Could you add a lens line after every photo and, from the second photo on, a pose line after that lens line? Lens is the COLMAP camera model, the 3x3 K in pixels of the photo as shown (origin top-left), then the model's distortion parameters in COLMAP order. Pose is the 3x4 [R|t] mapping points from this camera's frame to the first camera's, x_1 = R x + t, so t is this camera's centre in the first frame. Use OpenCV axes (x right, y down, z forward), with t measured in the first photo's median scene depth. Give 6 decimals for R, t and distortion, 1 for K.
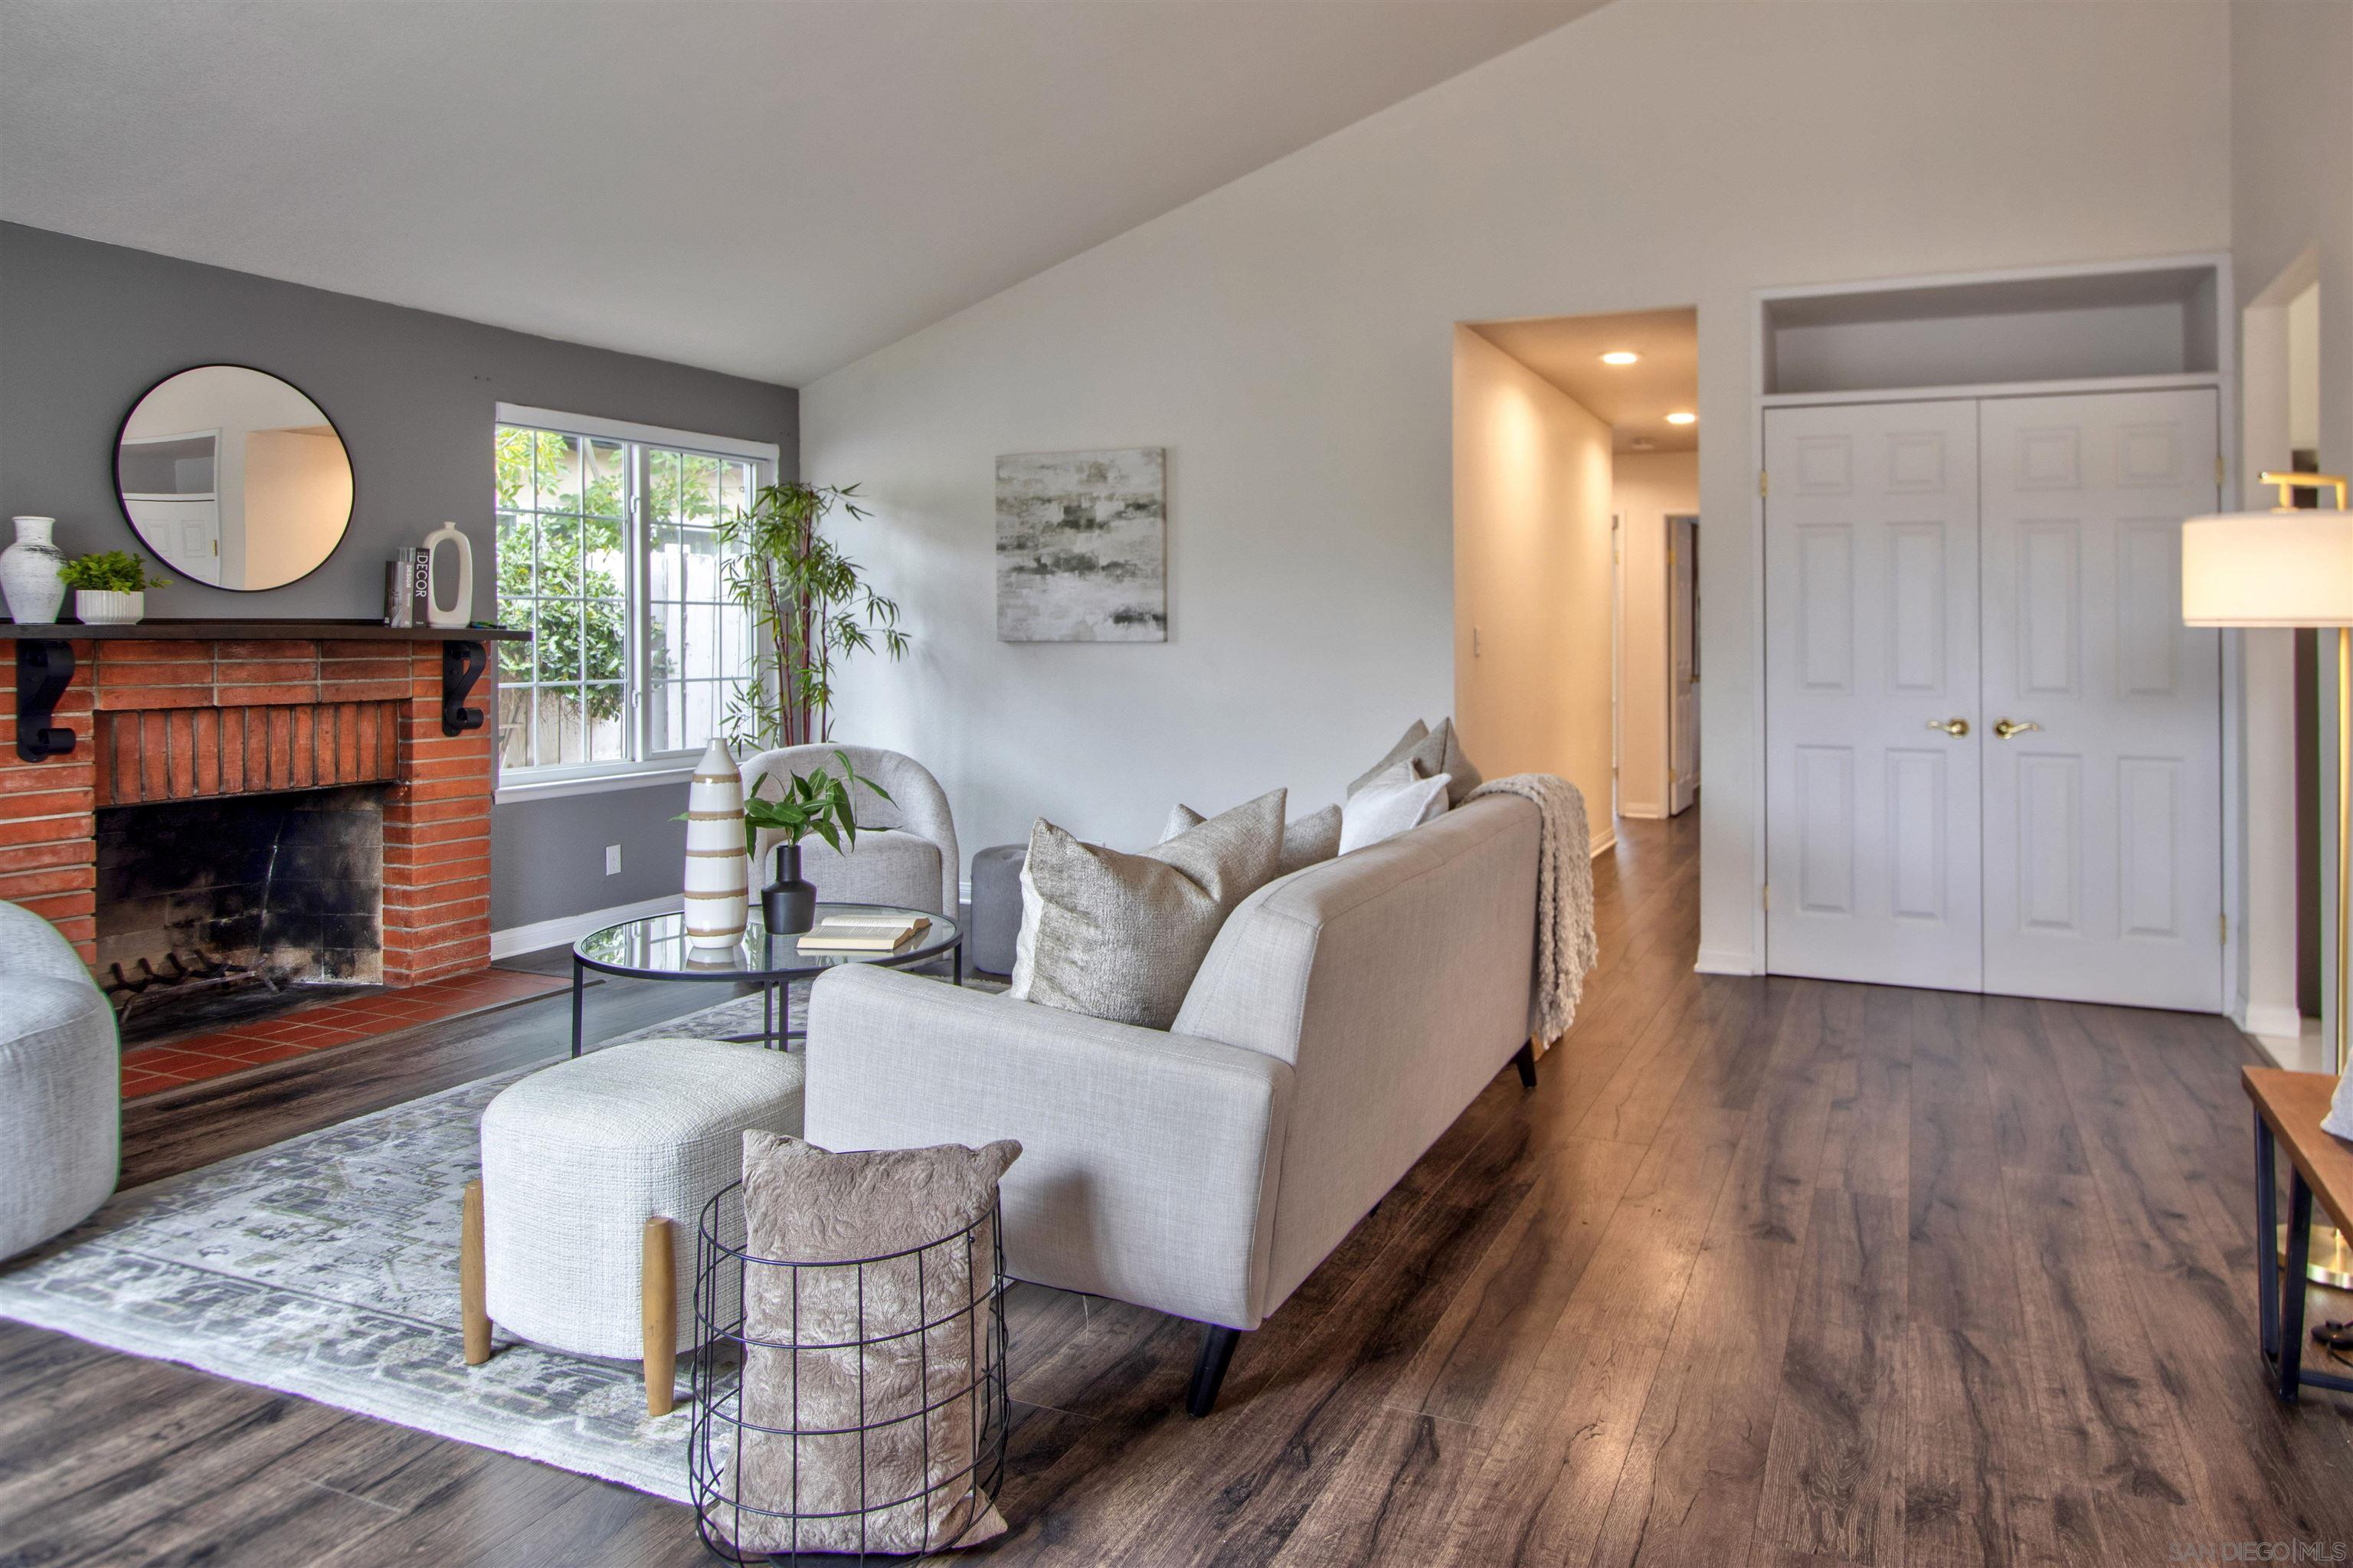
lens RADIAL K [[1489.8, 0, 1340.0], [0, 1489.8, 648.1], [0, 0, 1]] dist [0.002759, 0.002488]
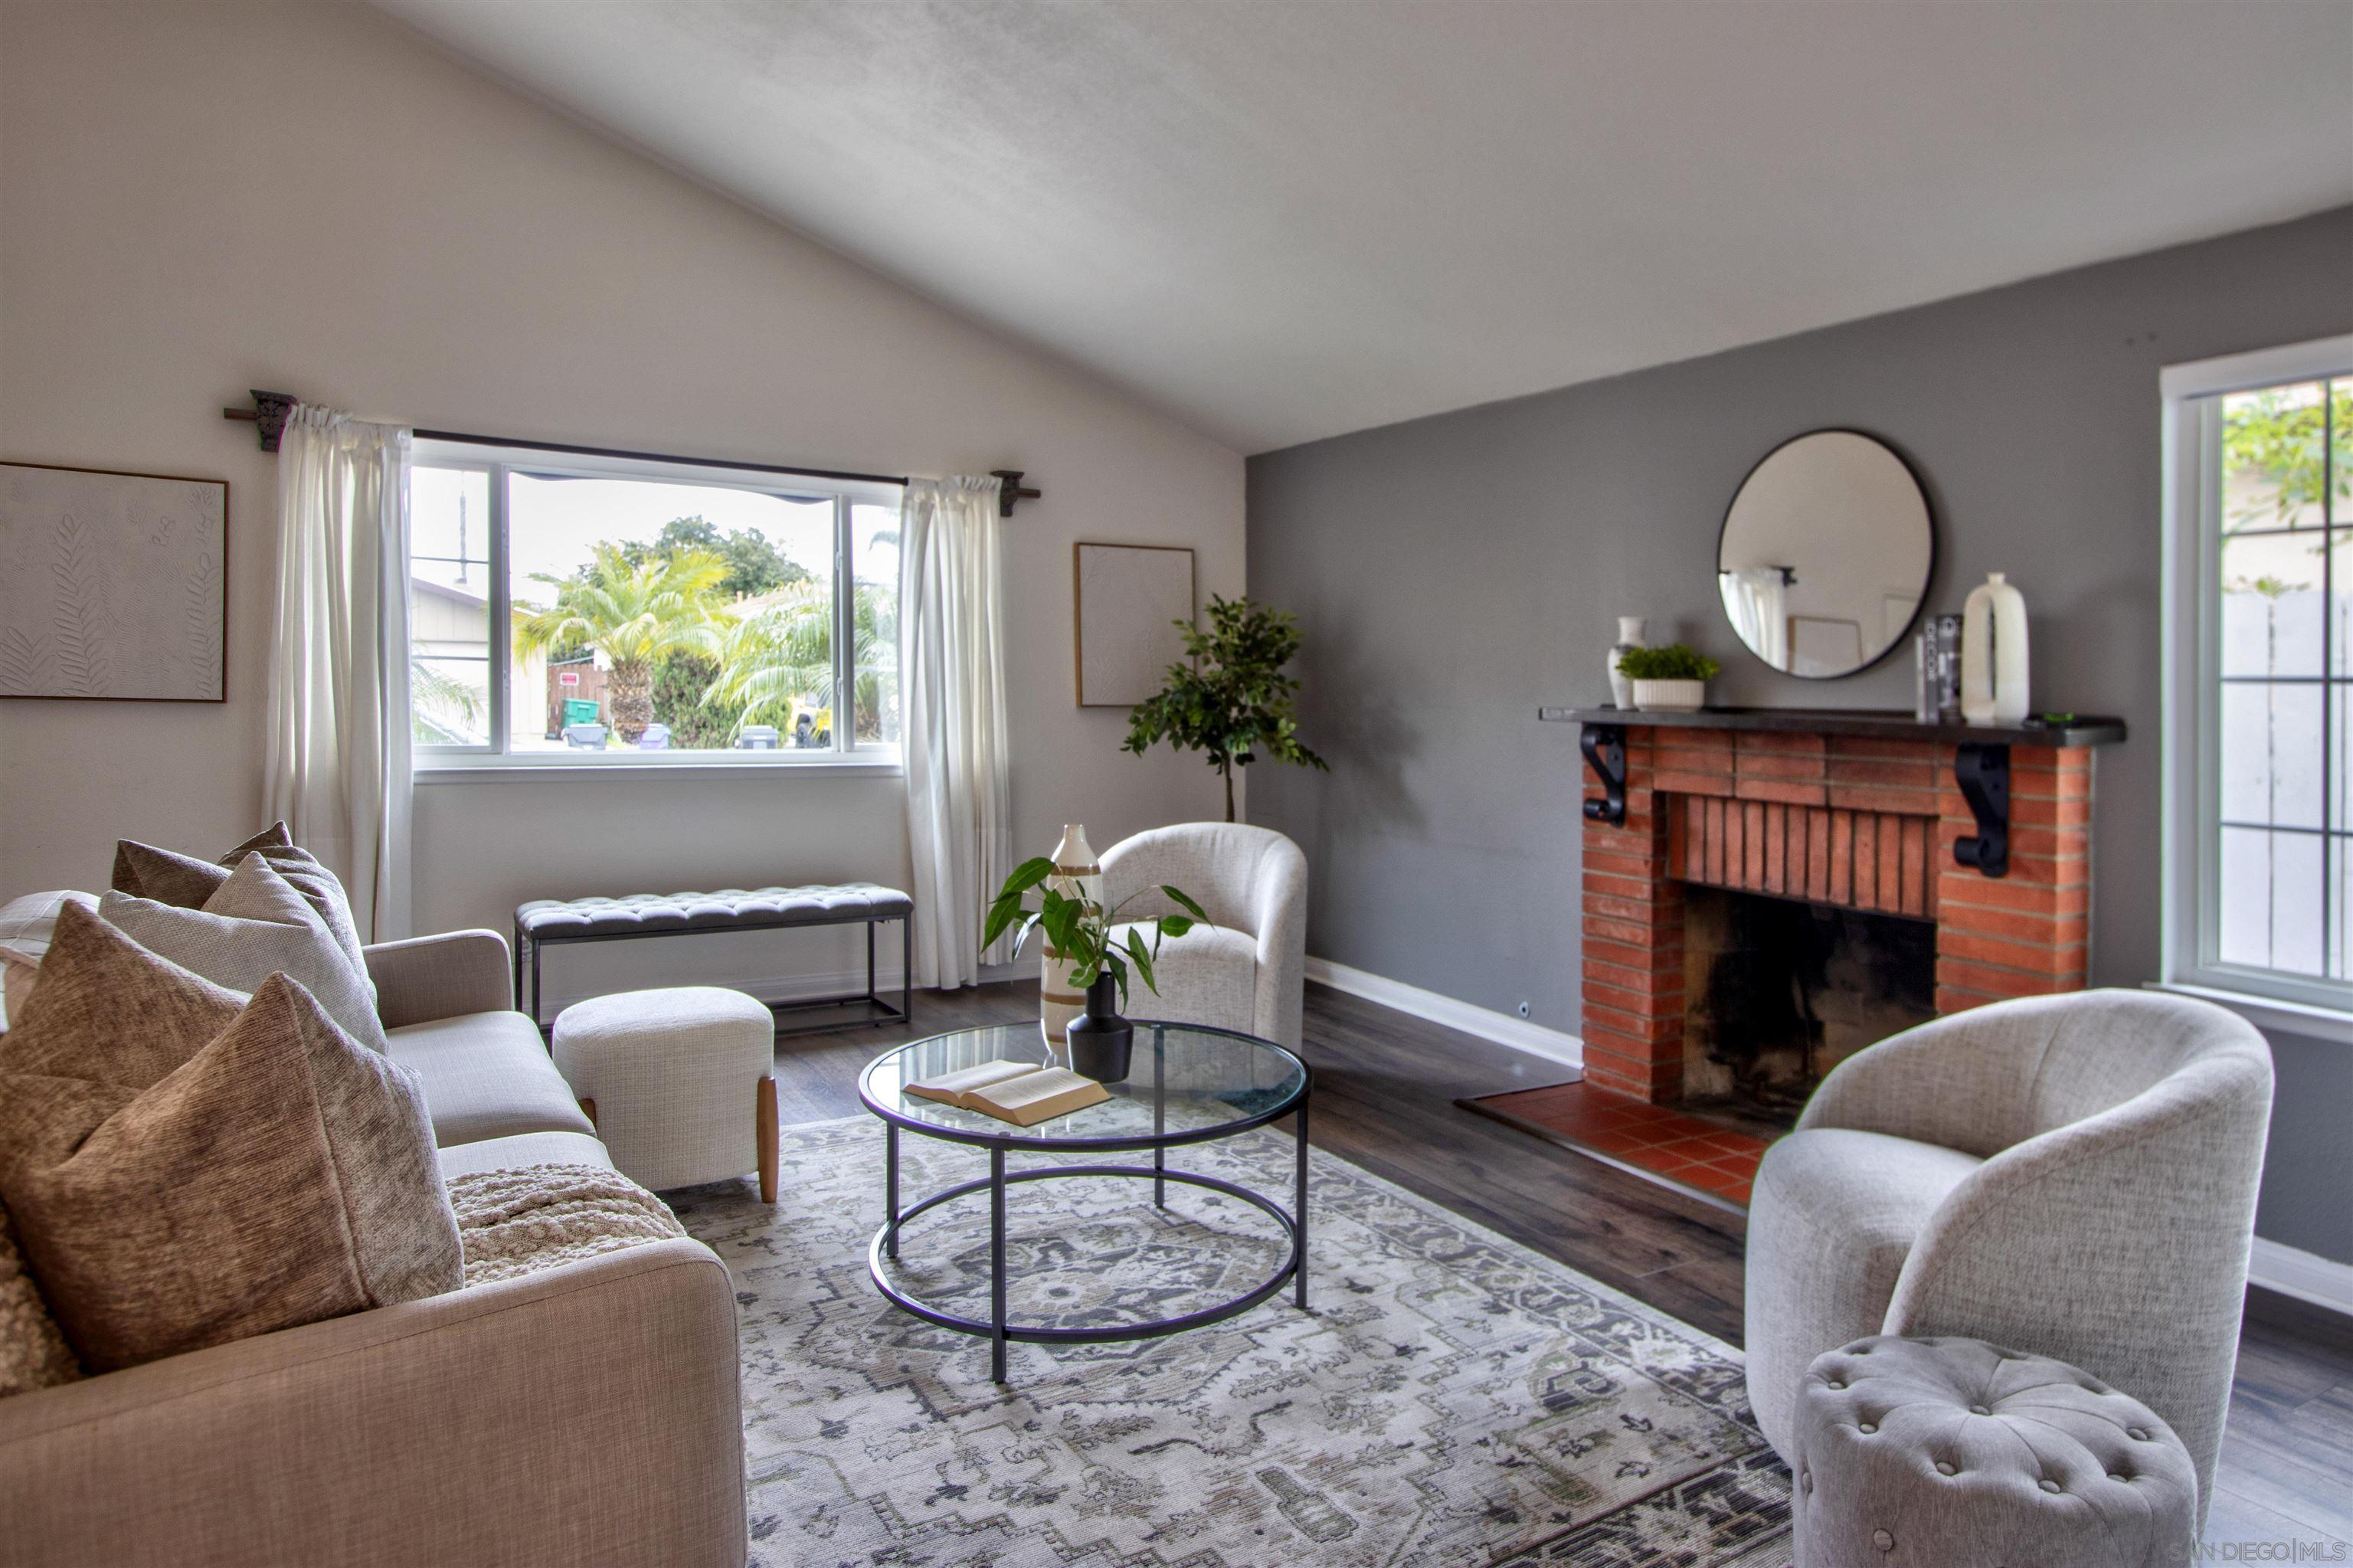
lens RADIAL K [[1446.2, 0, 1297.0], [0, 1446.2, 710.5], [0, 0, 1]] dist [0.000328, 0.001035]
pose [[-0.581279, -0.008359, -0.813661, 0.159243], [-0.034342, 0.999308, 0.014267, -0.018443], [0.812979, 0.036236, -0.581164, 1.140335]]
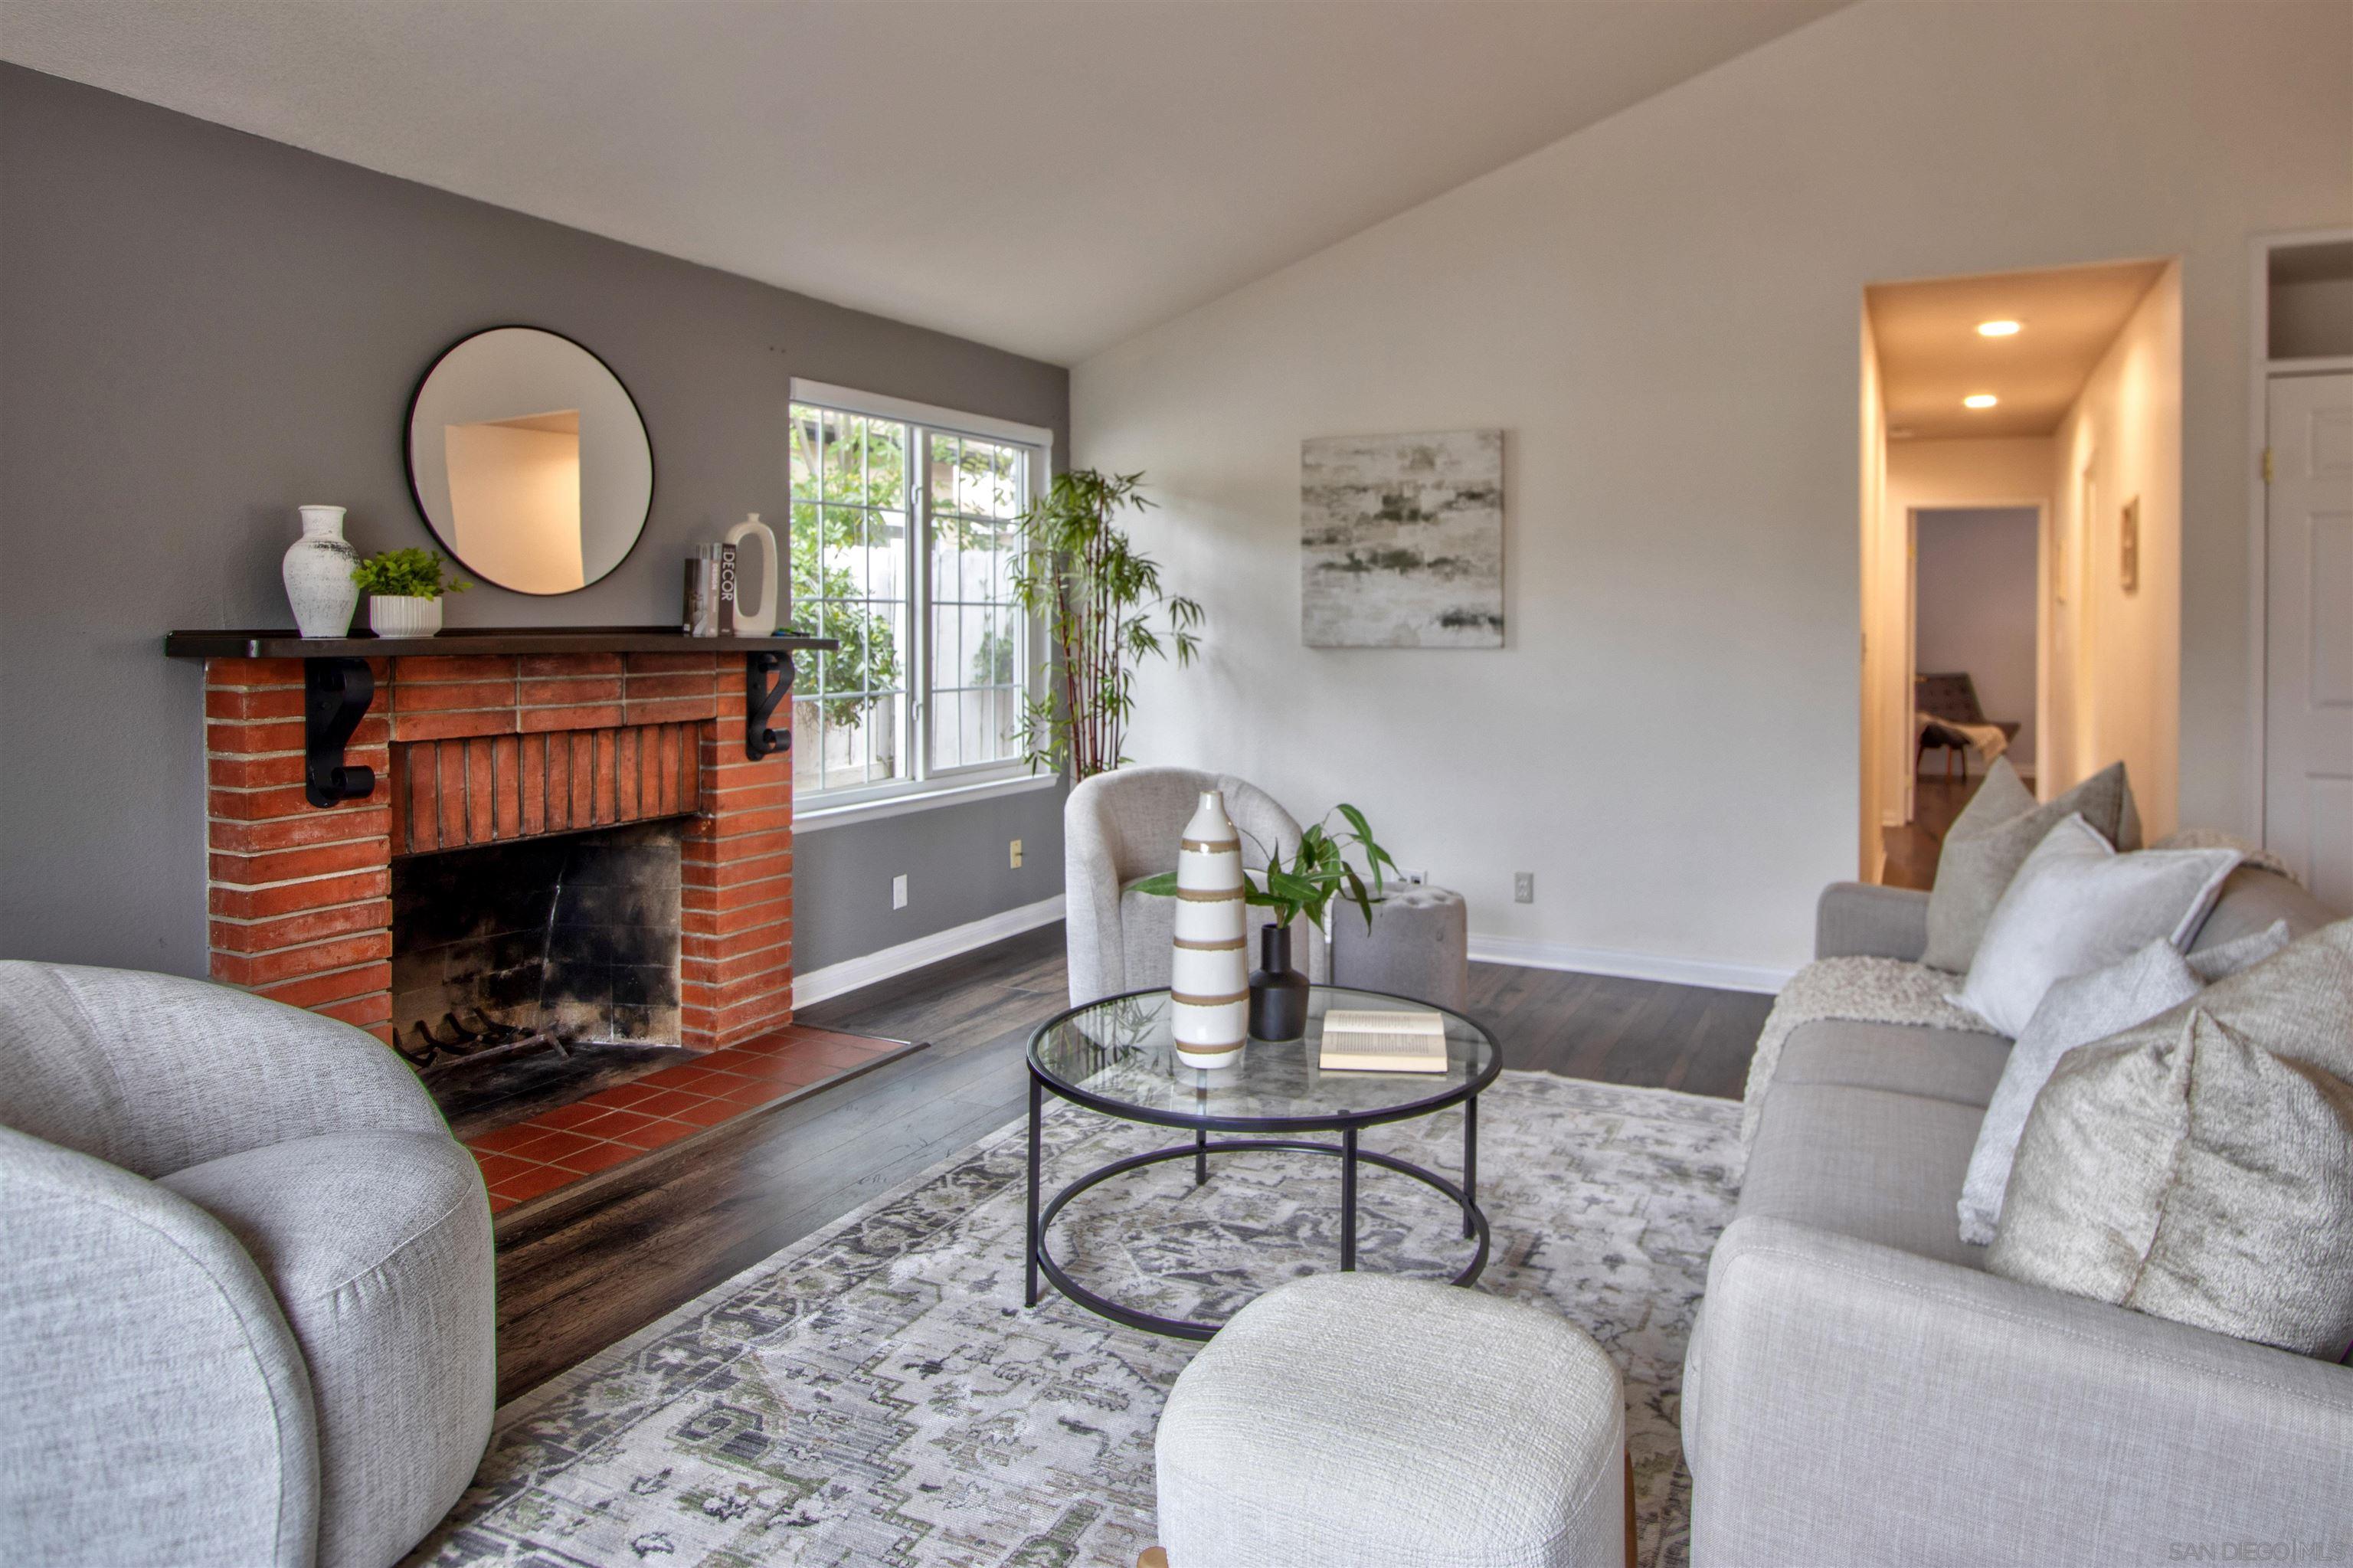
lens RADIAL K [[1394.4, 0, 1343.1], [0, 1394.4, 643.0], [0, 0, 1]] dist [-0.002903, 0.000446]
pose [[0.999539, 0.000693, -0.030353, -0.231947], [-0.000545, 0.999988, 0.004893, -0.013676], [0.030356, -0.004875, 0.999527, 0.202822]]
